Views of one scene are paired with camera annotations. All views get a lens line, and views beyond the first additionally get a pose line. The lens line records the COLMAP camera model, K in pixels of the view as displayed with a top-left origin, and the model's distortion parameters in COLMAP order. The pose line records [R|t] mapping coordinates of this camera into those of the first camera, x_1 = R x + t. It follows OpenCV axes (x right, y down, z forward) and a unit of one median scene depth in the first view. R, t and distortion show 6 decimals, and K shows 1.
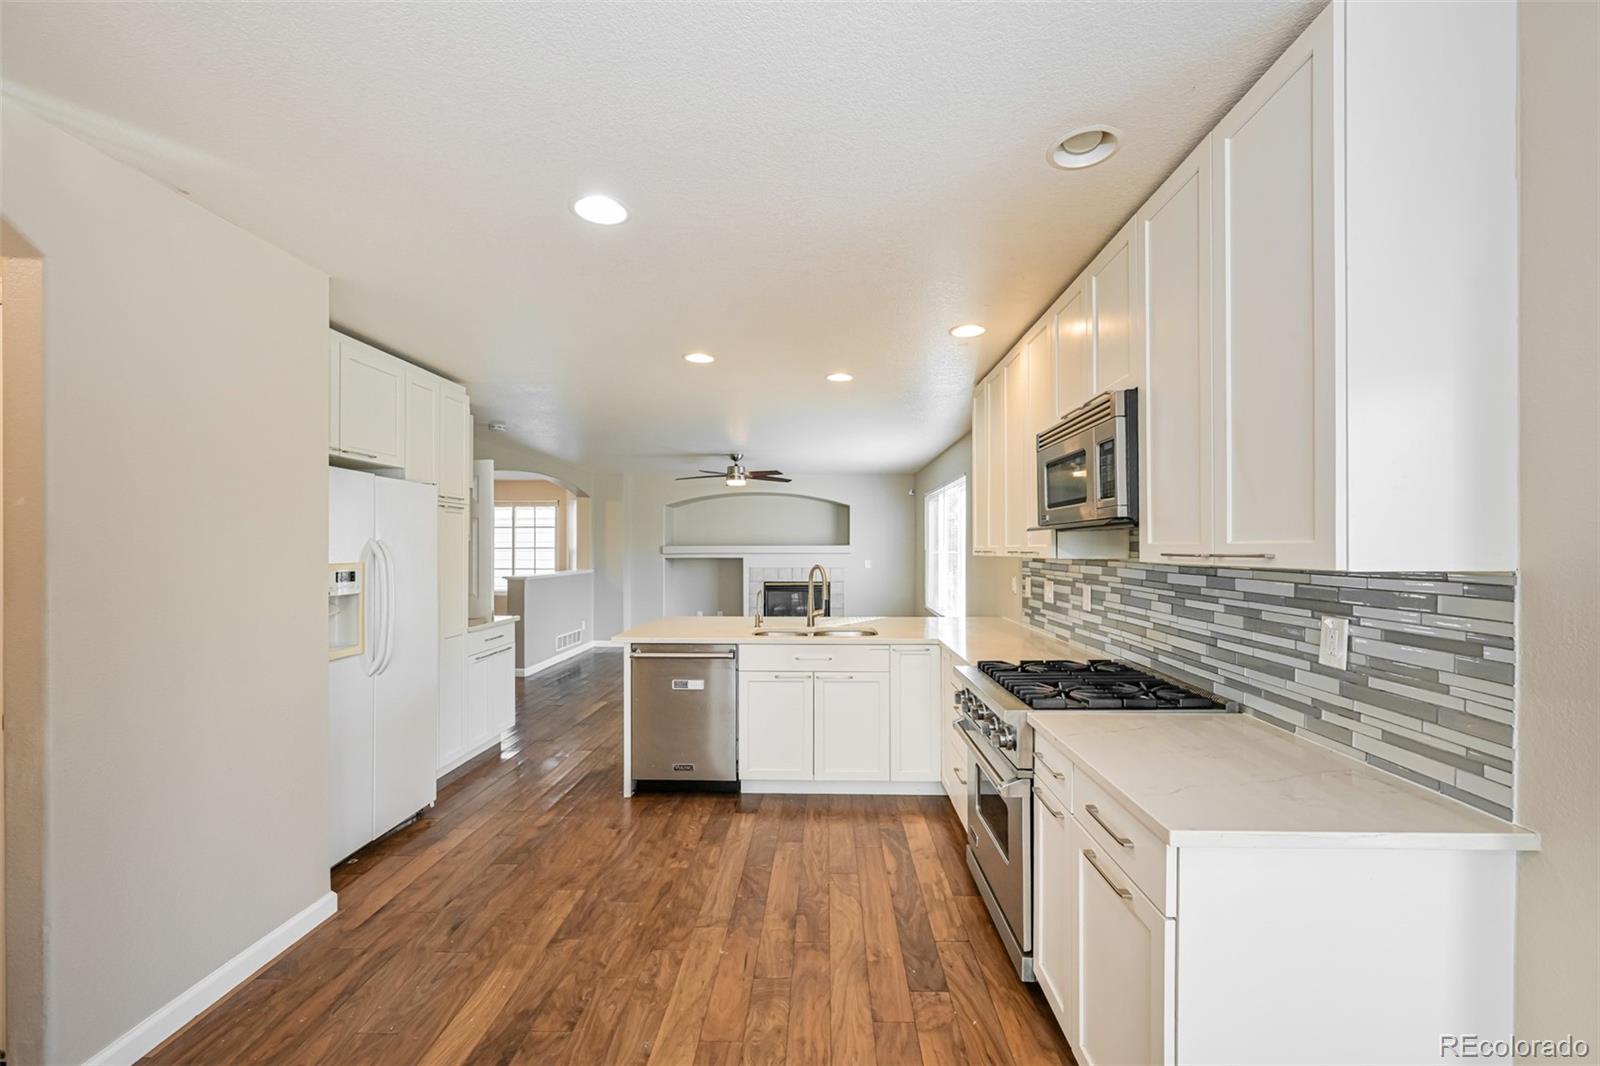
lens RADIAL K [[620.7, 0, 805.3], [0, 620.7, 540.6], [0, 0, 1]] dist [0.003226, -0.000424]
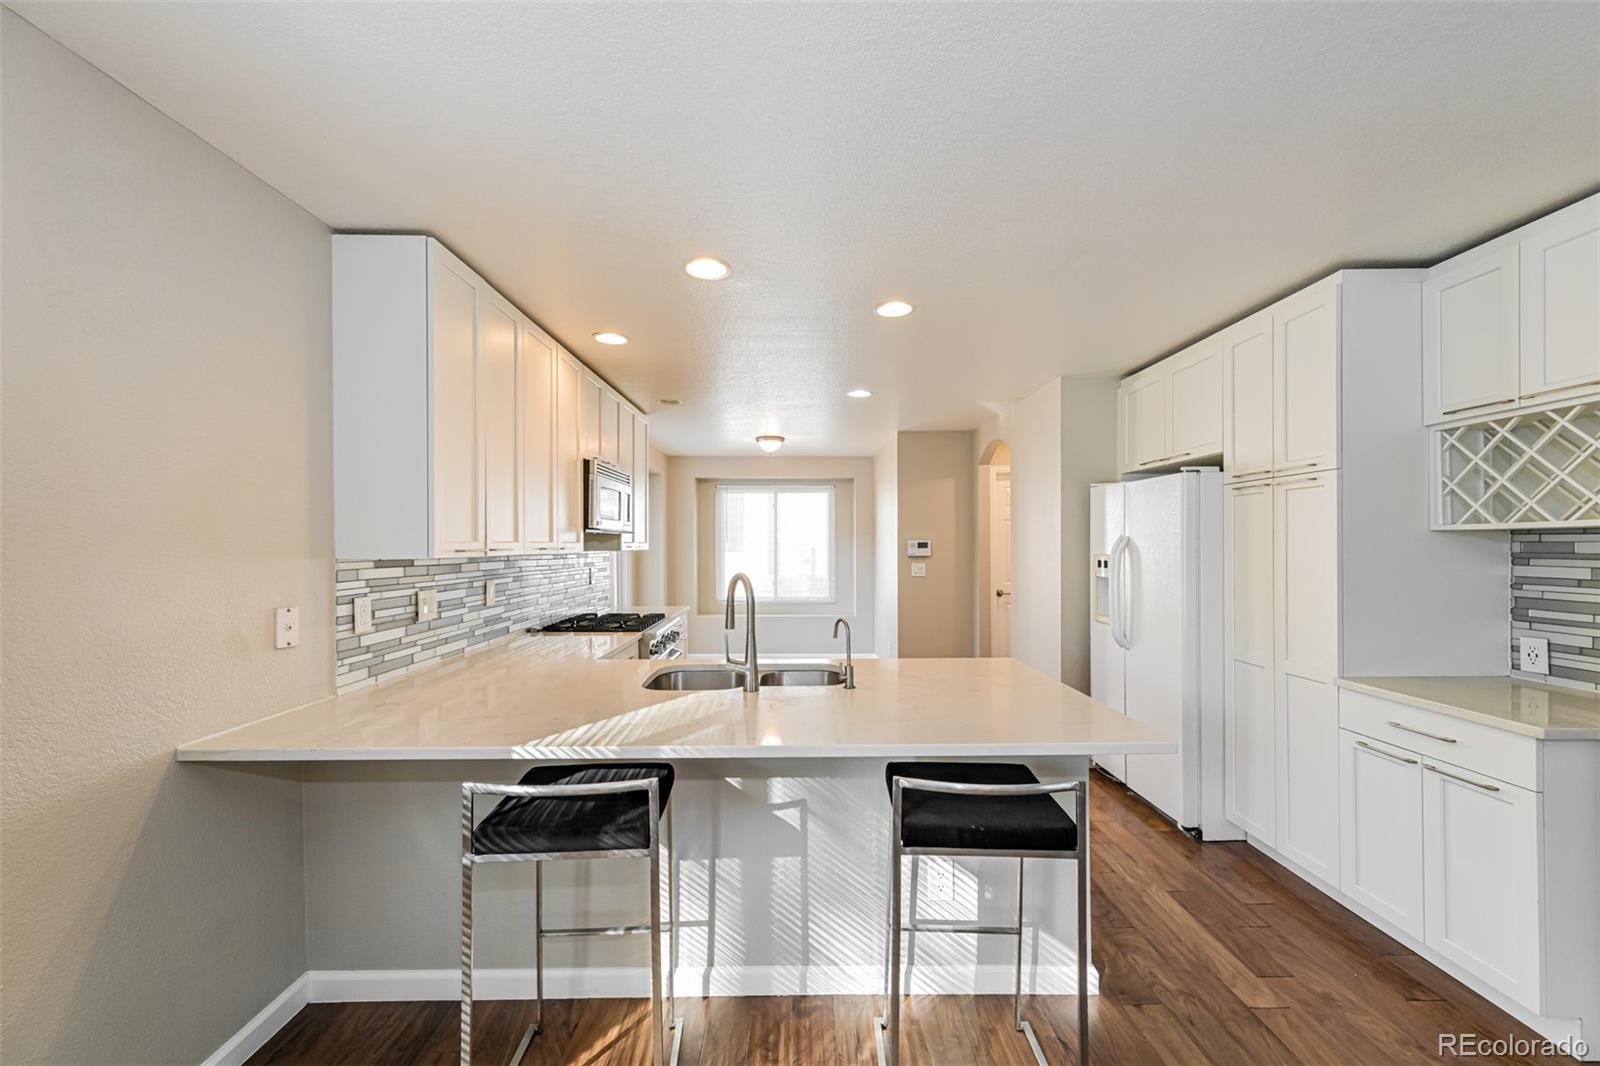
lens RADIAL K [[620.7, 0, 803.0], [0, 620.7, 545.8], [0, 0, 1]] dist [0.003226, -0.000424]
pose [[-0.998727, 0.001638, -0.050415, -0.006464], [0.001927, 0.999982, -0.005682, 0.016800], [0.050405, -0.005772, -0.998712, 1.597505]]
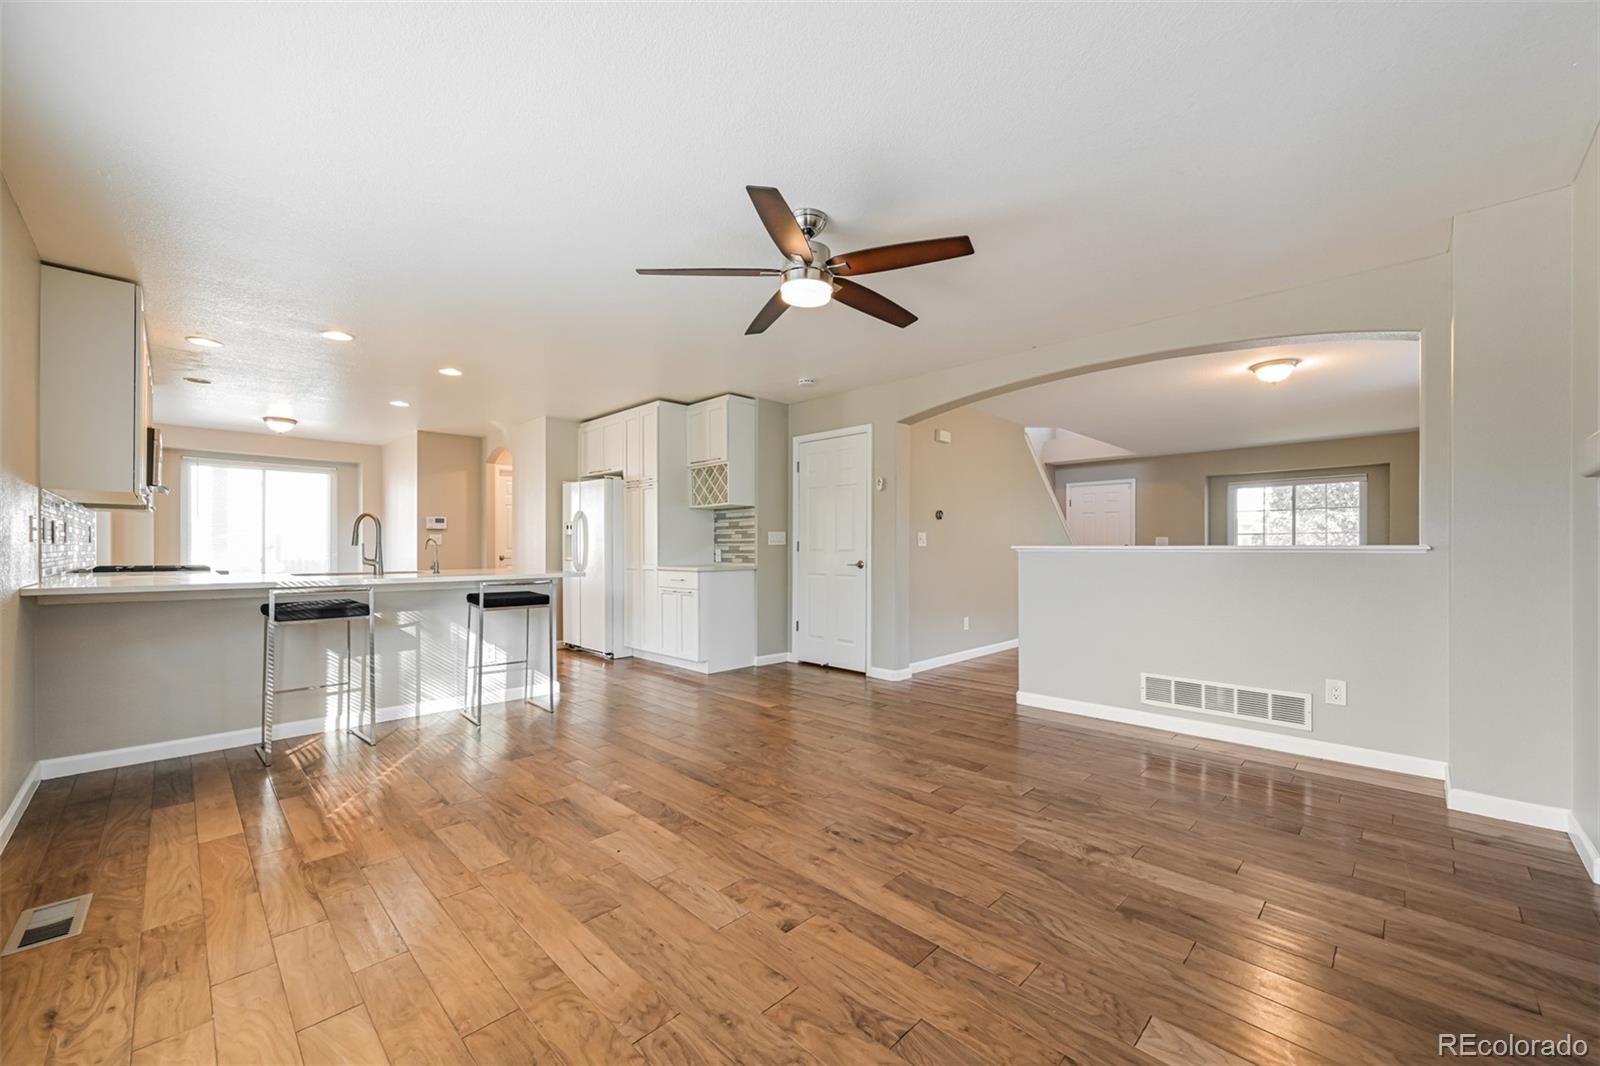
lens RADIAL K [[620.7, 0, 801.8], [0, 620.7, 546.6], [0, 0, 1]] dist [0.003226, -0.000424]
pose [[-0.674041, -0.002360, -0.738690, 0.302451], [0.003386, 0.999975, -0.006285, 0.104745], [0.738686, -0.006738, -0.674016, 2.264561]]
